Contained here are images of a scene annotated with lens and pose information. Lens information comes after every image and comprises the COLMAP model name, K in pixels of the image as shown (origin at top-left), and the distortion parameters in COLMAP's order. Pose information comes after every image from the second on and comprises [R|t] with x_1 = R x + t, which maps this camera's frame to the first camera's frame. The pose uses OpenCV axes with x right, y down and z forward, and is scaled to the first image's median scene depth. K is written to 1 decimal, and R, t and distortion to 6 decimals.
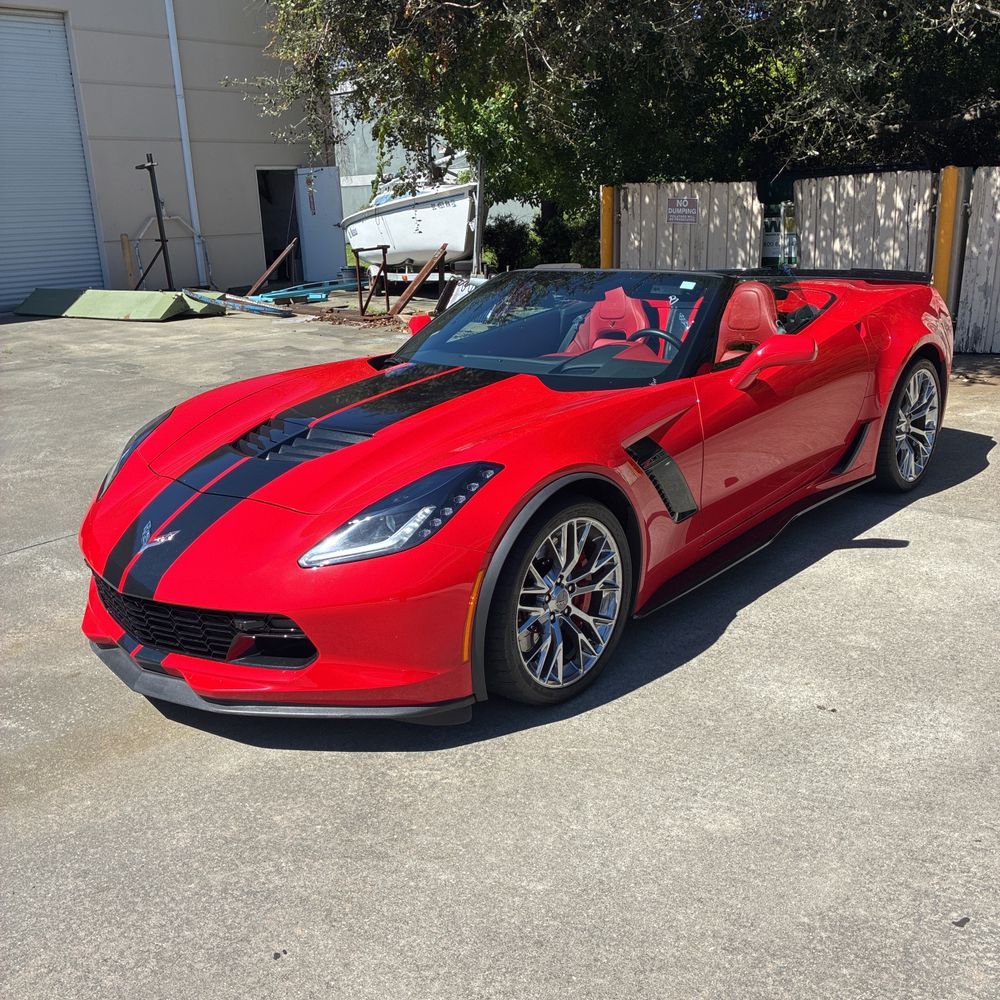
lens RADIAL K [[1012.2, 0, 507.3], [0, 1012.2, 500.8], [0, 0, 1]] dist [0.003384, 0.026687]
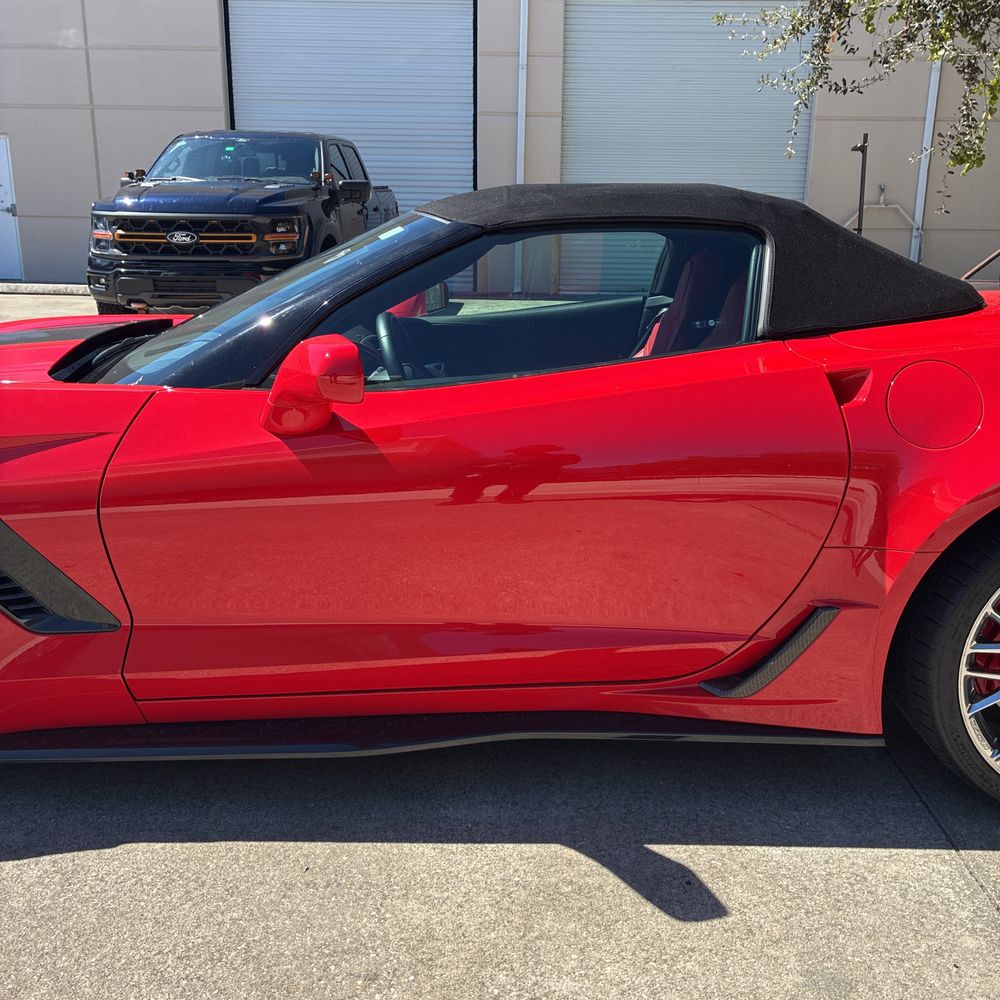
lens RADIAL K [[1014.4, 0, 517.6], [0, 1014.4, 501.7], [0, 0, 1]] dist [0.007965, 0.003730]
pose [[0.666167, 0.241595, -0.705587, 0.215458], [-0.245114, 0.964446, 0.098810, -0.050208], [0.704372, 0.107125, 0.701700, 0.237298]]
